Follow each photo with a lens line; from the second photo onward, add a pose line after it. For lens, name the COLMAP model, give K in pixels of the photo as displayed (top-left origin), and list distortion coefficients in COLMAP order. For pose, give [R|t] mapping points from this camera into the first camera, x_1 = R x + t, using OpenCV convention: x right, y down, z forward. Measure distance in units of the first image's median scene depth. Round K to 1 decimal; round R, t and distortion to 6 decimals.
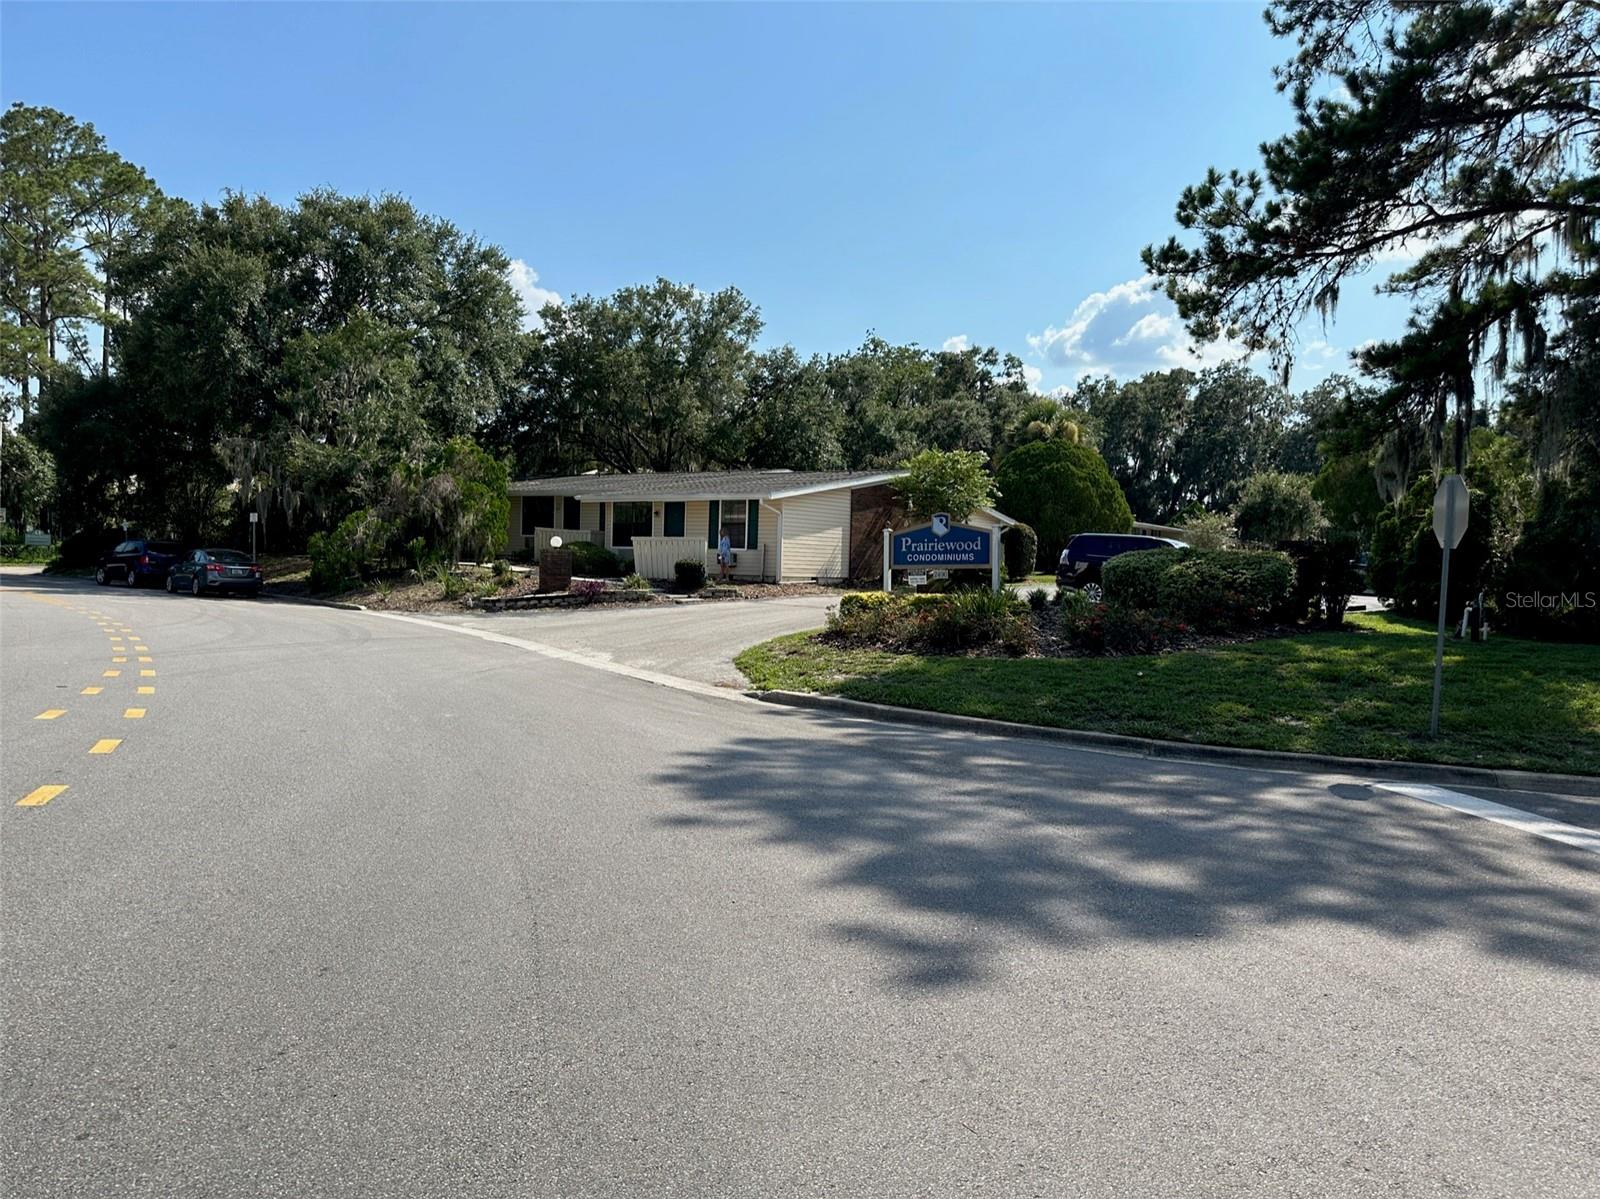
lens RADIAL K [[1108.3, 0, 796.4], [0, 1108.3, 606.6], [0, 0, 1]] dist [0.136770, -0.202427]
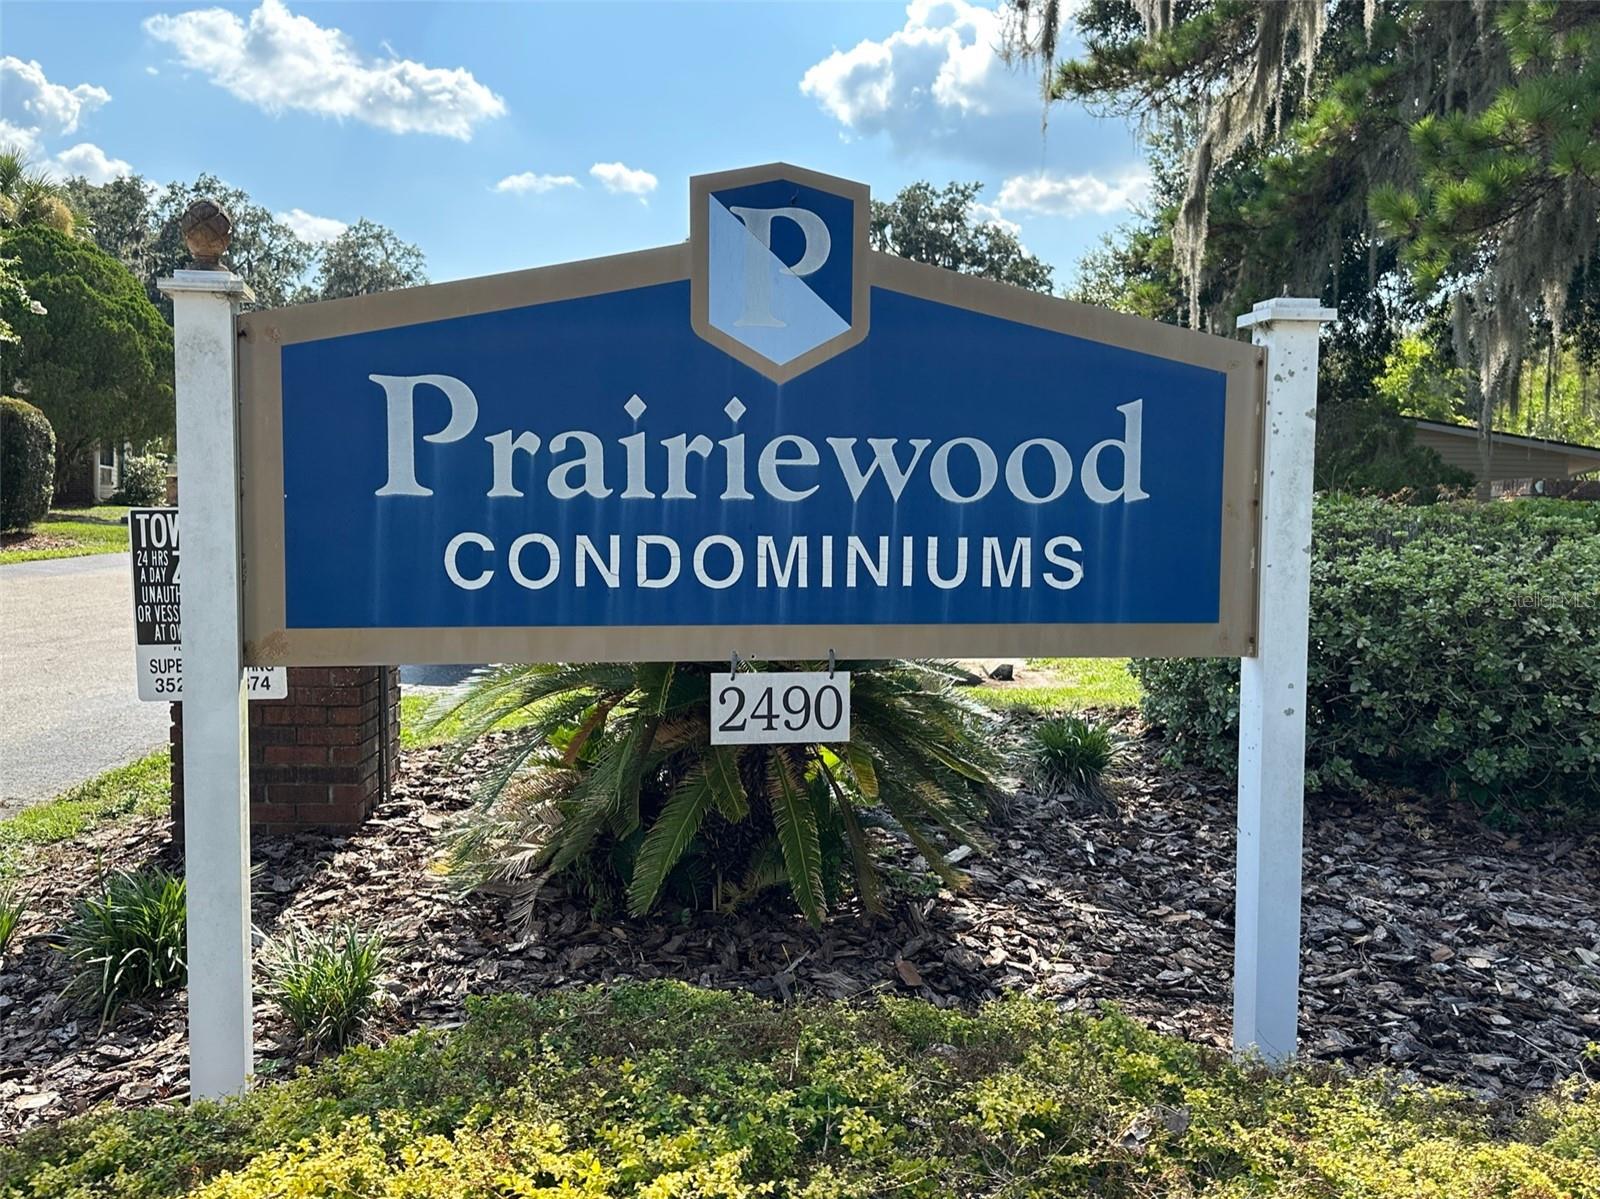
lens RADIAL K [[1430.3, 0, 790.1], [0, 1430.3, 606.8], [0, 0, 1]] dist [0.187788, -0.363038]
pose [[0.700440, -0.042168, 0.712465, 0.013749], [0.009526, 0.998717, 0.049745, -0.027347], [-0.713648, -0.028056, 0.699943, 0.518854]]
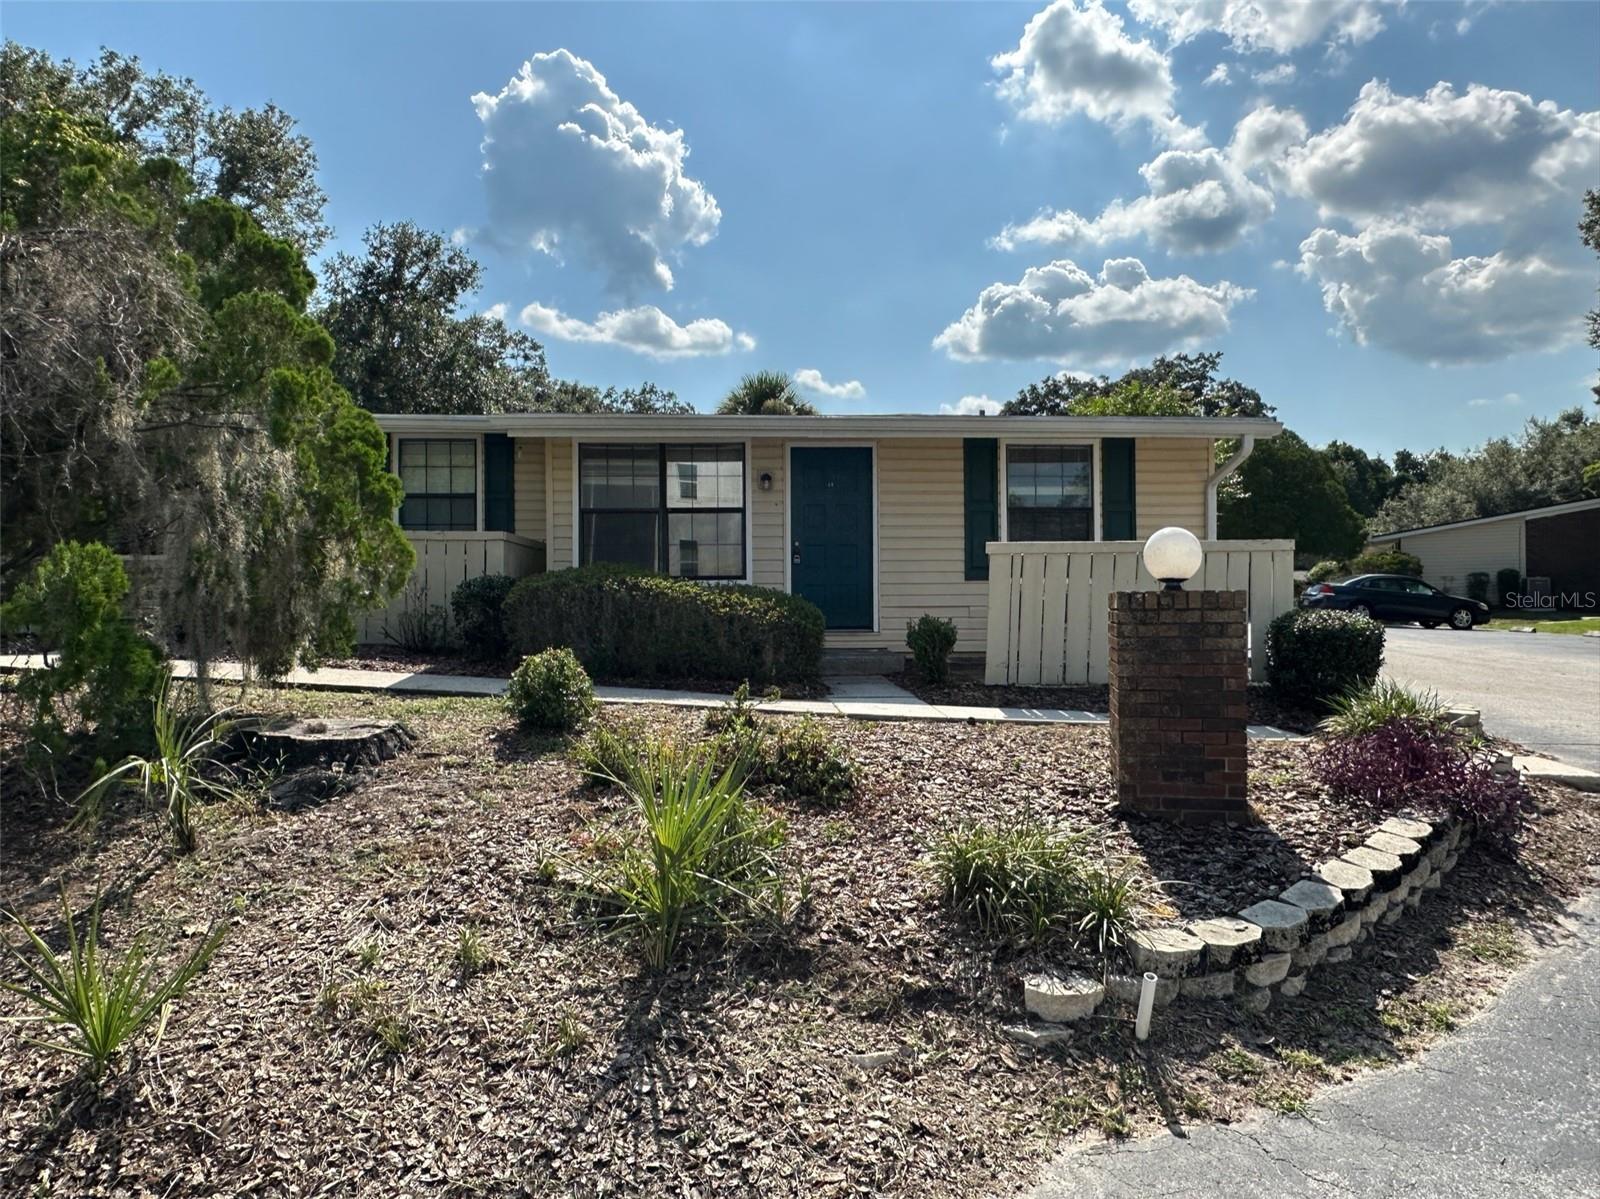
lens RADIAL K [[1054.1, 0, 800.0], [0, 1054.1, 599.5], [0, 0, 1]] dist [-0.004870, -0.001477]
pose [[0.763976, -0.027496, 0.644658, -0.331731], [0.050033, 0.998608, -0.016700, -0.042959], [-0.643302, 0.045013, 0.764288, 0.773148]]
